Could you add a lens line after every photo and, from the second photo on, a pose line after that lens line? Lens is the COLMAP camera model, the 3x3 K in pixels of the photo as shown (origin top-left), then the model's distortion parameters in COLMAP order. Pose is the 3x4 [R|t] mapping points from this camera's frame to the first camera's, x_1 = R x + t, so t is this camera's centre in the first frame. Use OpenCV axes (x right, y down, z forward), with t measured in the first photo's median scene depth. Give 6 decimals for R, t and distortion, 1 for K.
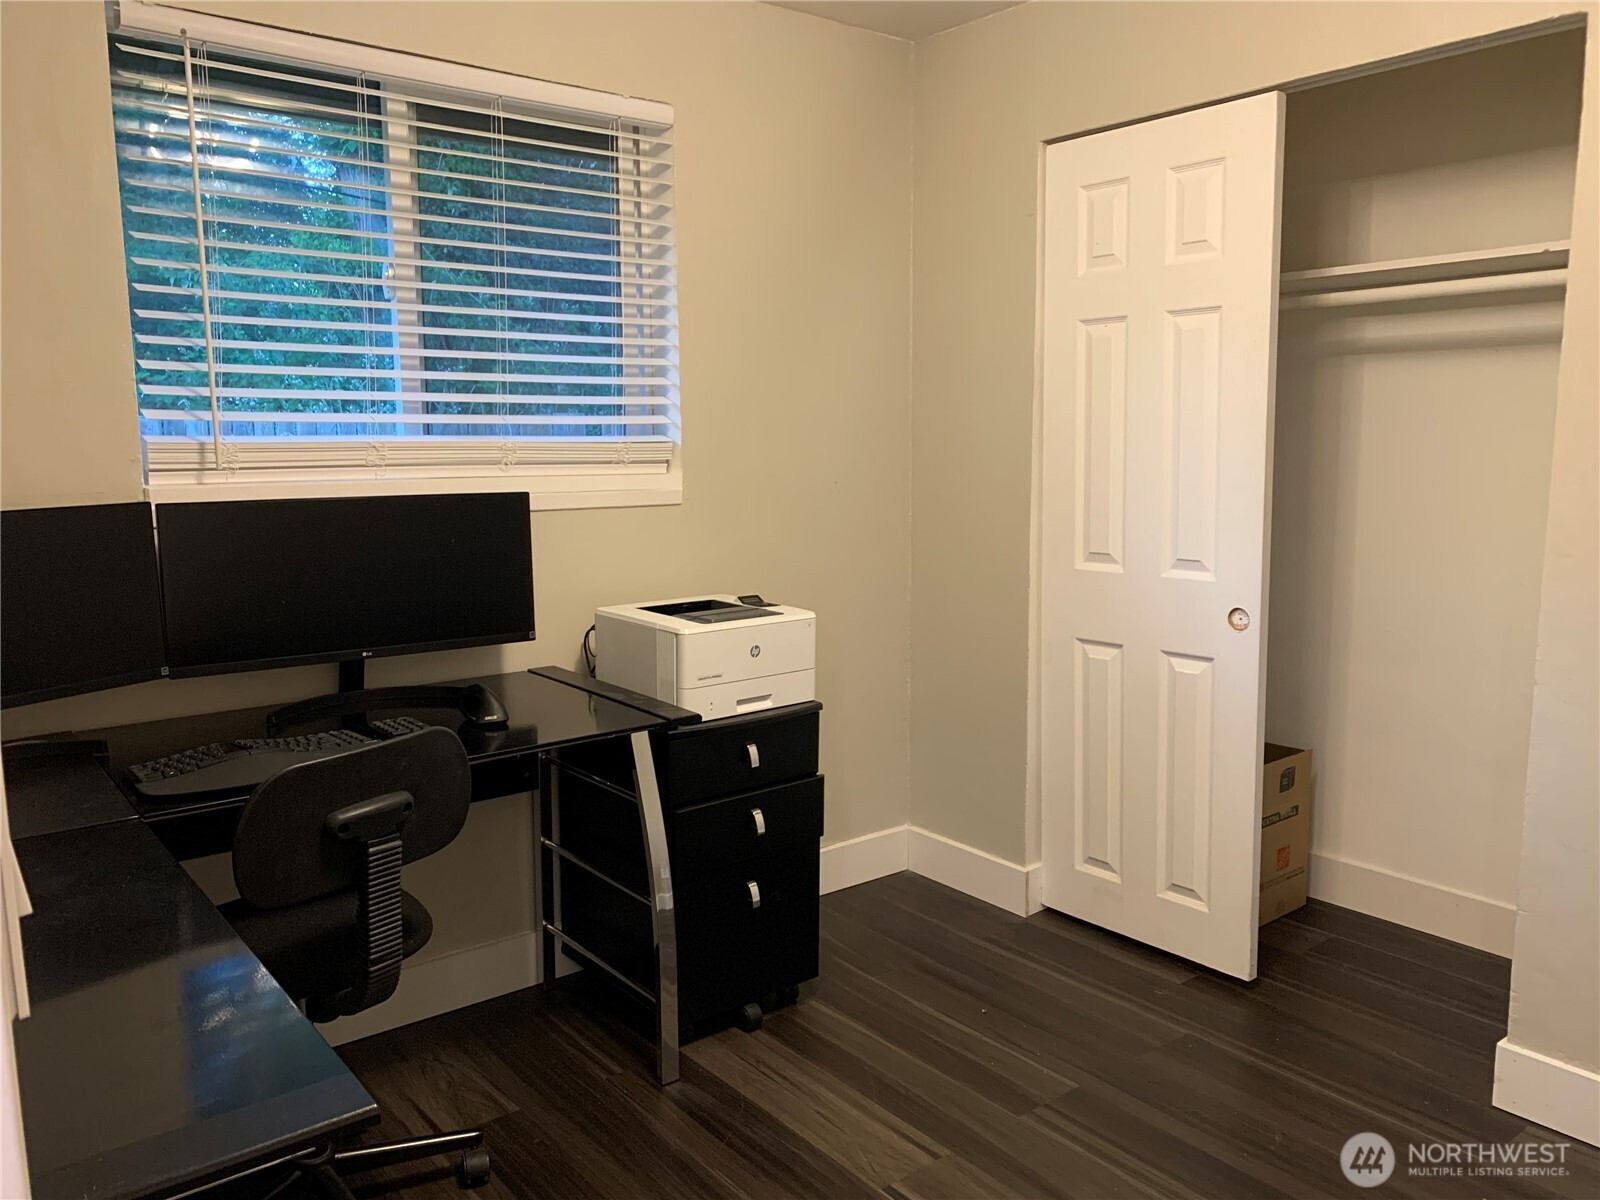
lens RADIAL K [[1240.2, 0, 810.8], [0, 1240.2, 605.4], [0, 0, 1]] dist [0.139900, -0.134473]
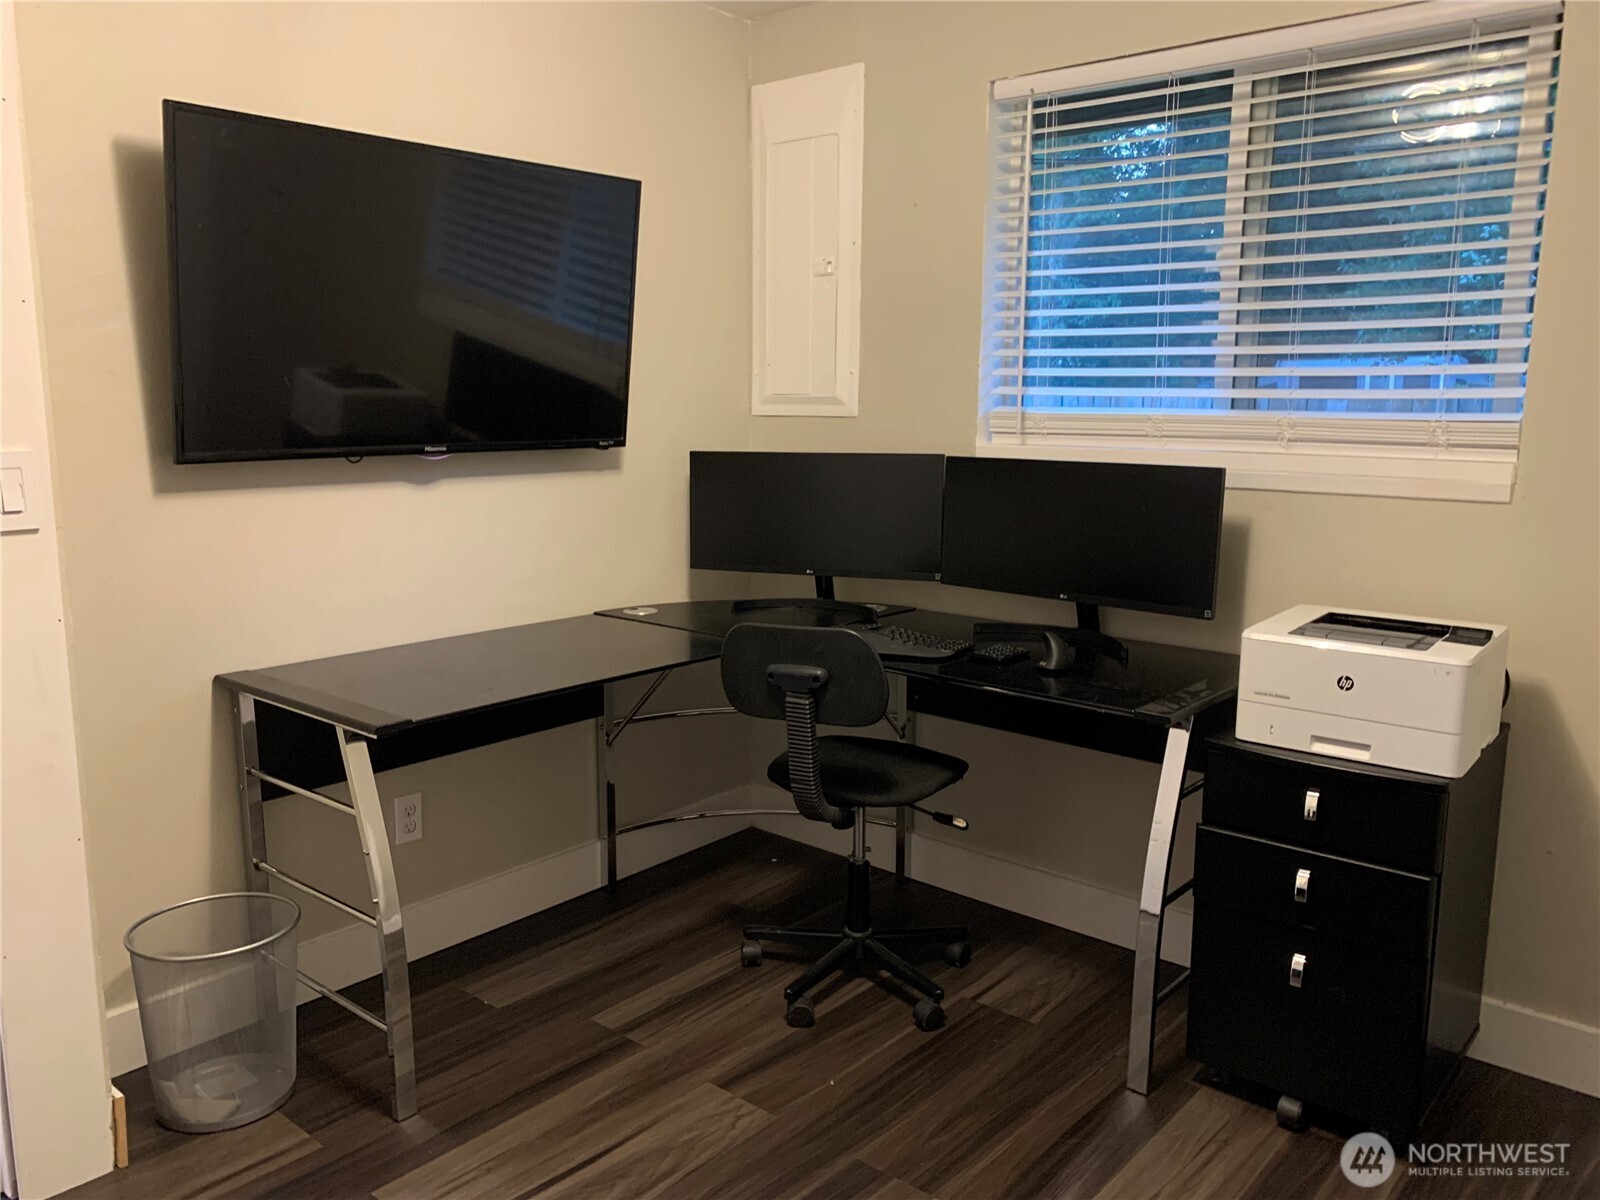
lens RADIAL K [[1240.2, 0, 810.8], [0, 1240.2, 605.4], [0, 0, 1]] dist [0.139900, -0.134473]
pose [[0.204217, 0.169497, -0.964140, 0.666861], [-0.158876, 0.977577, 0.138207, -0.070291], [0.965947, 0.124955, 0.226567, 0.480928]]
